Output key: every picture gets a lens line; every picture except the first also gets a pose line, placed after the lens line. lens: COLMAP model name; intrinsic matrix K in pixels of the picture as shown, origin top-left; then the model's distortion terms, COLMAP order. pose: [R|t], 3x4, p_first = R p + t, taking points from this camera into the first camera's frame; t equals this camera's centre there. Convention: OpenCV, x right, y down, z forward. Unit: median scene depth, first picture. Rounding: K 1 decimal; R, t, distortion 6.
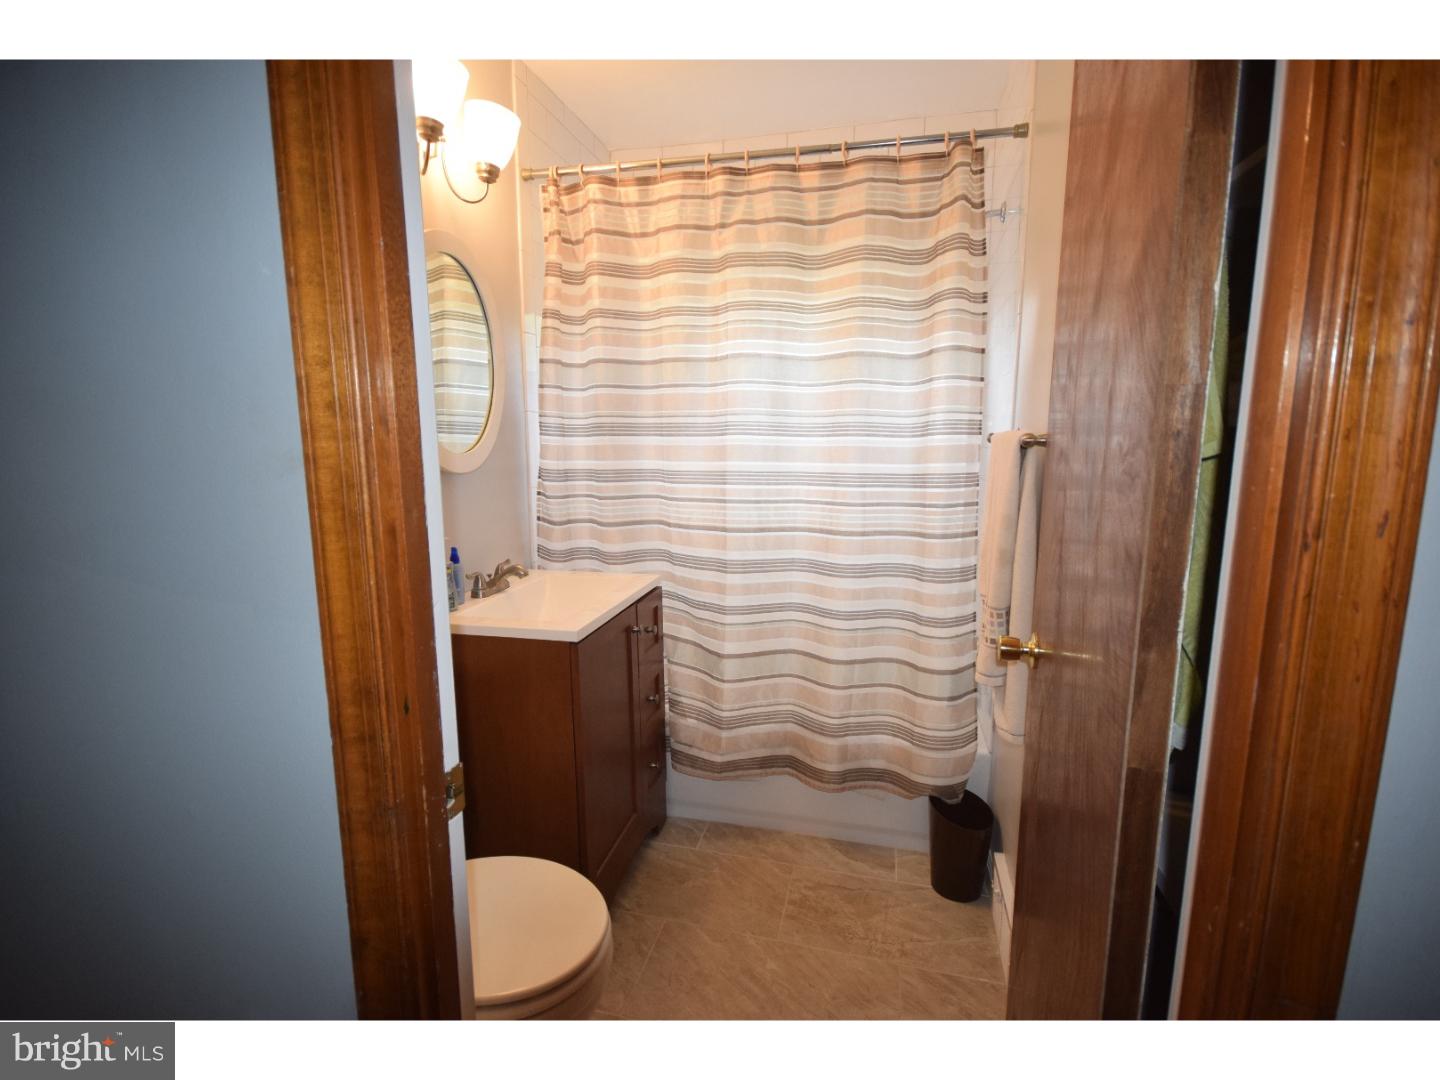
lens RADIAL K [[669.8, 0, 726.0], [0, 669.8, 529.0], [0, 0, 1]] dist [-0.000833, 0.000741]
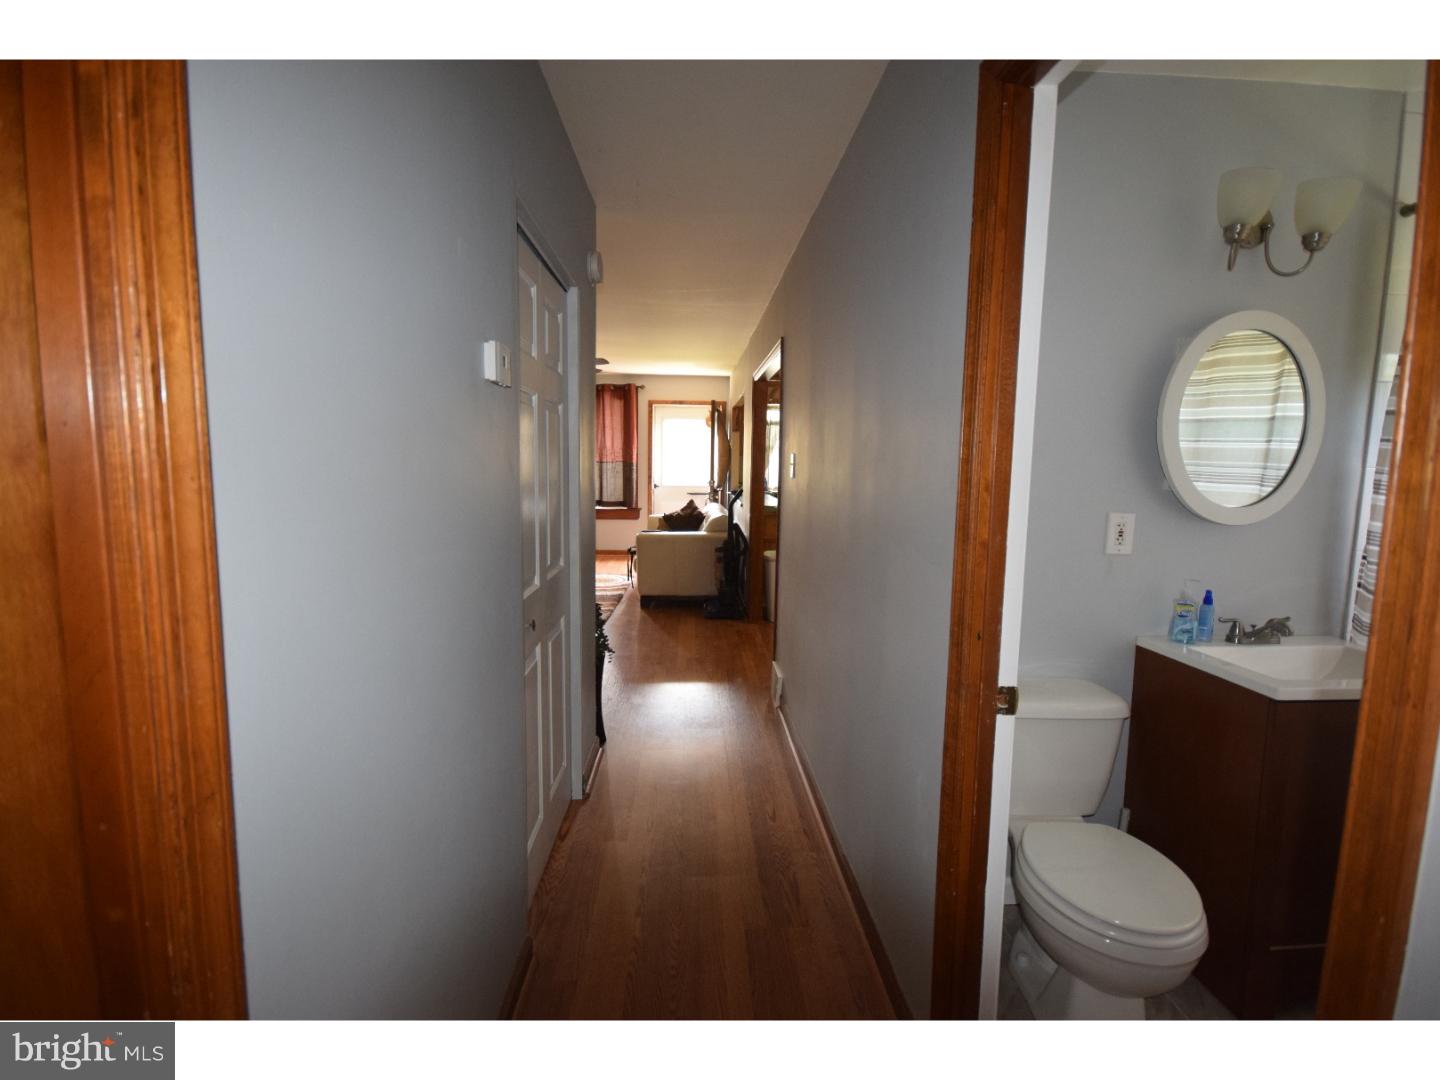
lens RADIAL K [[669.8, 0, 726.0], [0, 669.8, 529.0], [0, 0, 1]] dist [-0.000833, 0.000741]
pose [[0.298408, 0.101078, -0.949071, 0.354381], [-0.172981, 0.983636, 0.050371, 0.013255], [0.938632, 0.149140, 0.311010, -0.073002]]
